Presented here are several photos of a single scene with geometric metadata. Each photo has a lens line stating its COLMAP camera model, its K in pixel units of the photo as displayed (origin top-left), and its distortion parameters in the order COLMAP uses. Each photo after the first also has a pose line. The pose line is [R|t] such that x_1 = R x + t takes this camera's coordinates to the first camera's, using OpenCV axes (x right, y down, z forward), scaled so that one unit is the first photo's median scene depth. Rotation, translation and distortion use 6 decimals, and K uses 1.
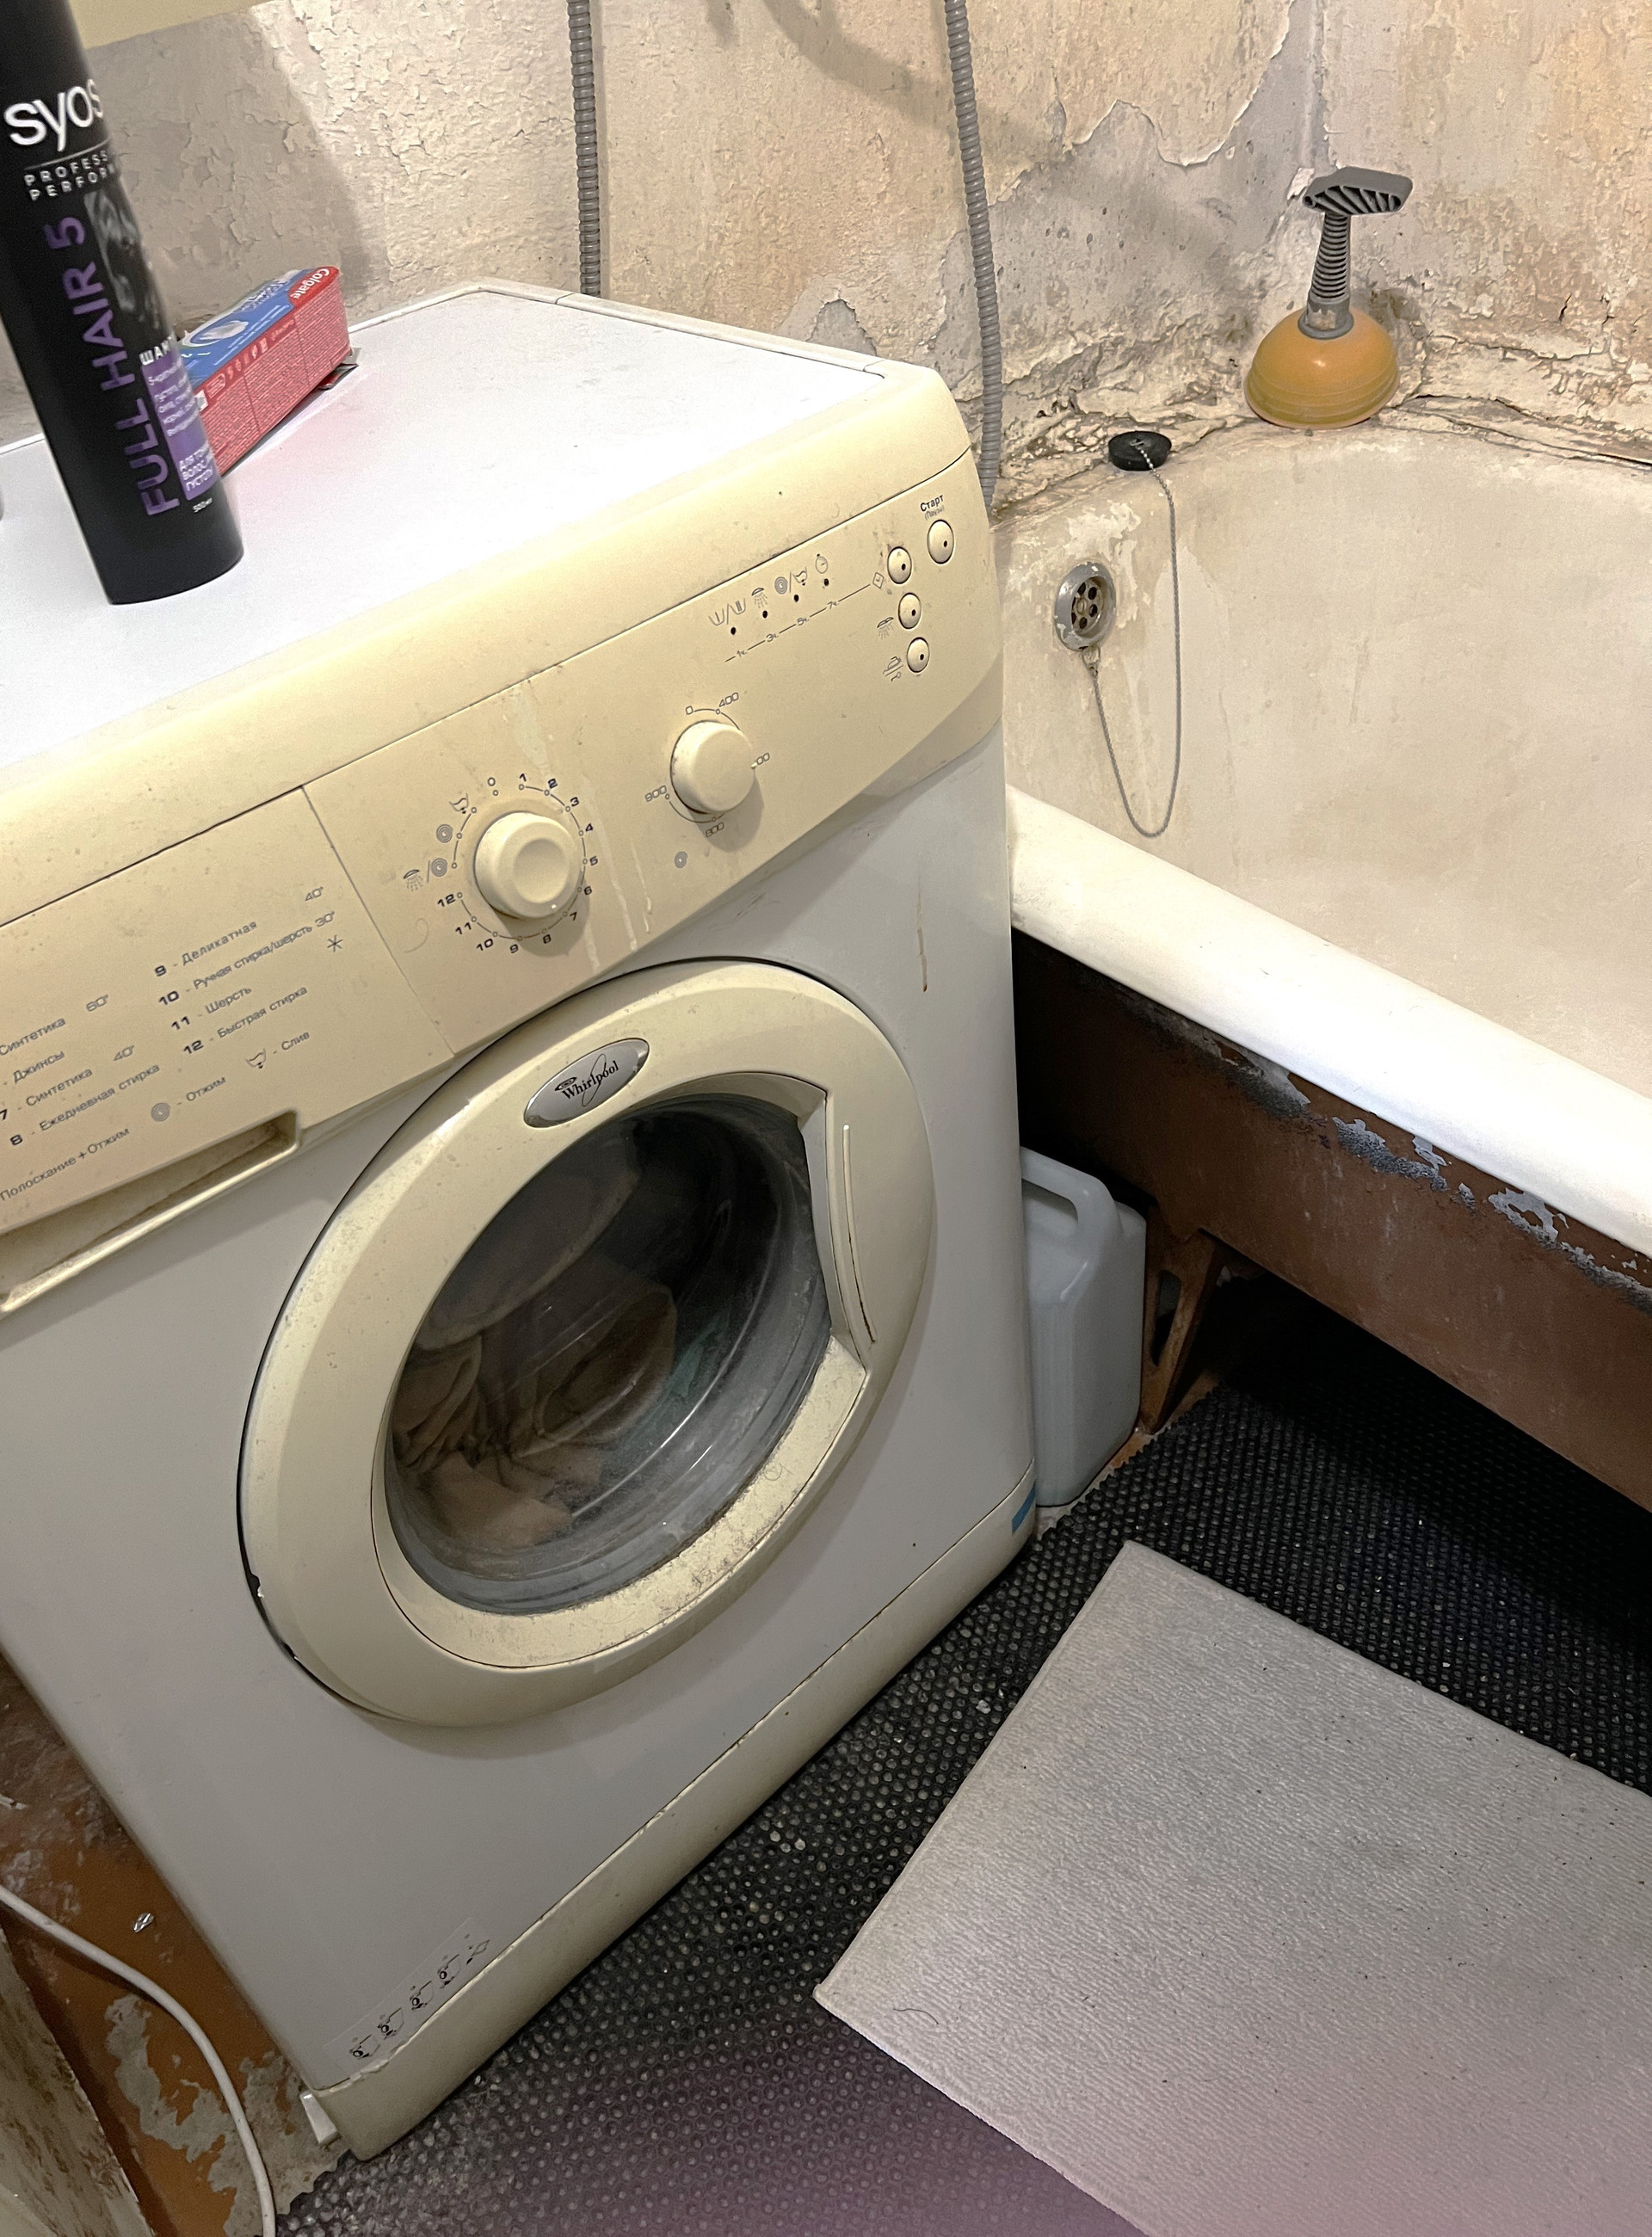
lens RADIAL K [[1907.7, 0, 527.5], [0, 1907.7, 1112.6], [0, 0, 1]] dist [0.052661, -0.082556]
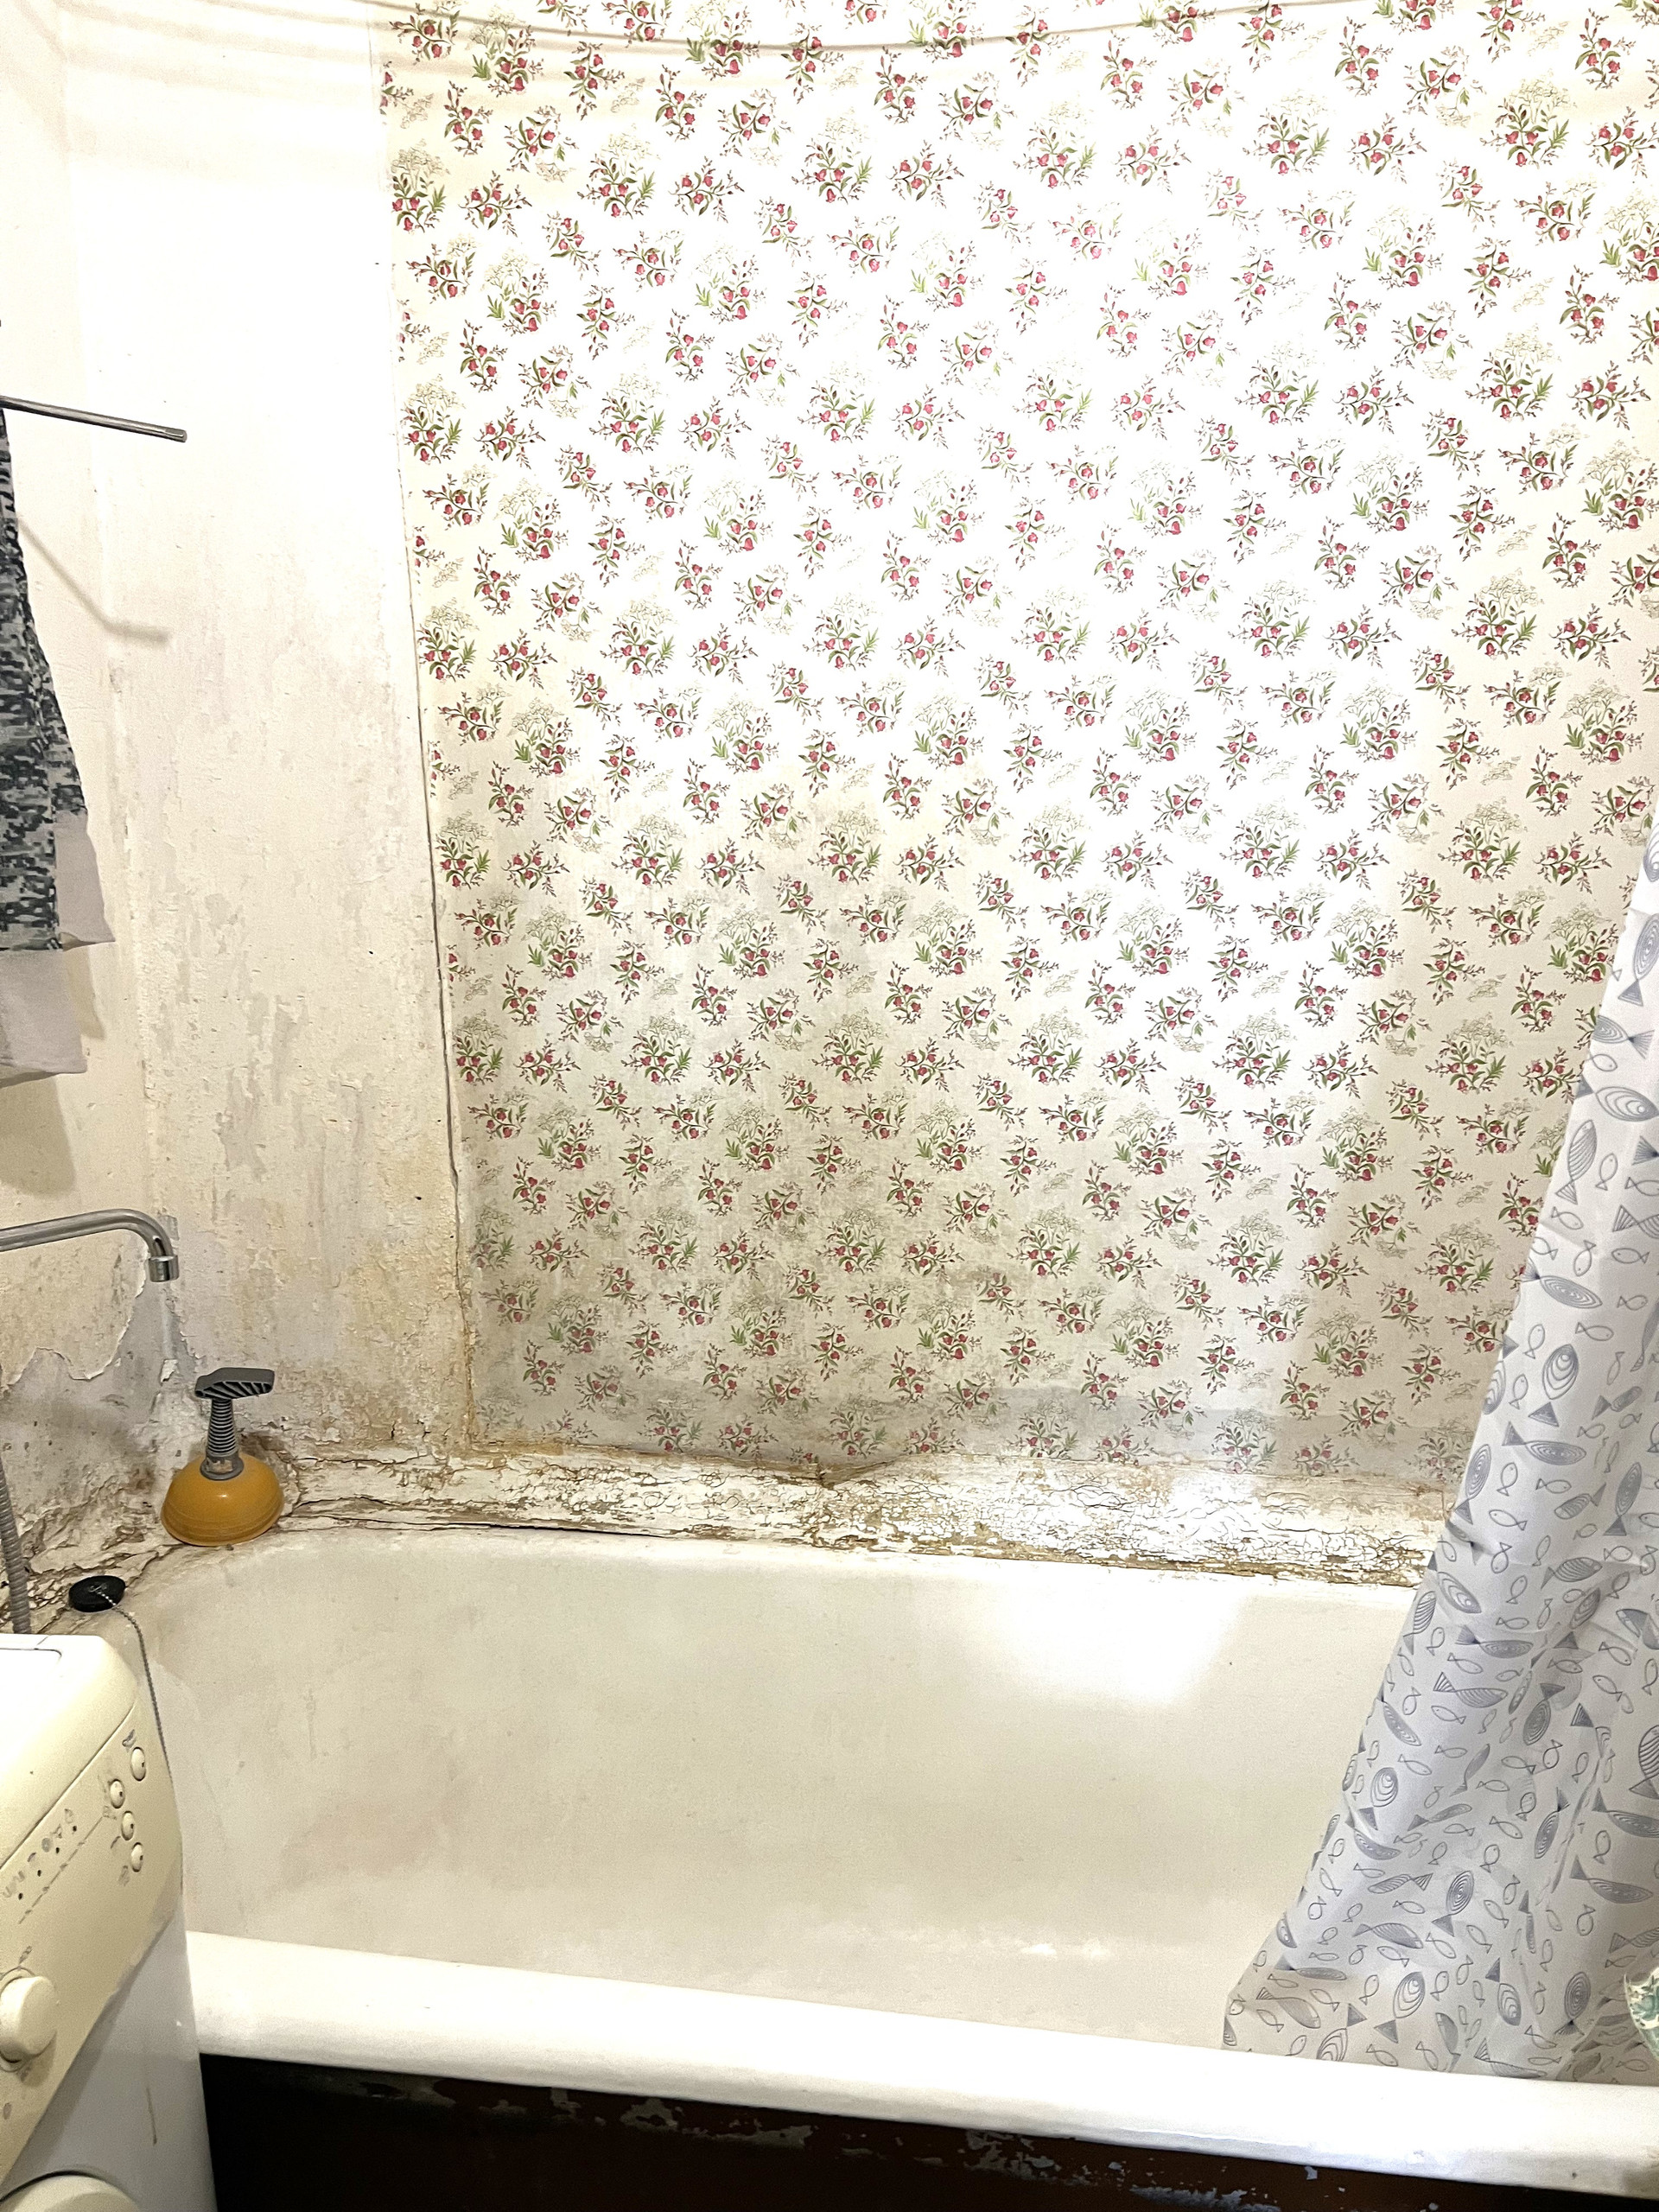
lens RADIAL K [[1682.4, 0, 829.5], [0, 1682.4, 1106.0], [0, 0, 1]] dist [0.087358, -0.110719]
pose [[0.712021, -0.031674, 0.701443, -0.097265], [0.400904, 0.838481, -0.369088, -0.023973], [-0.576456, 0.544009, 0.609714, -0.080010]]
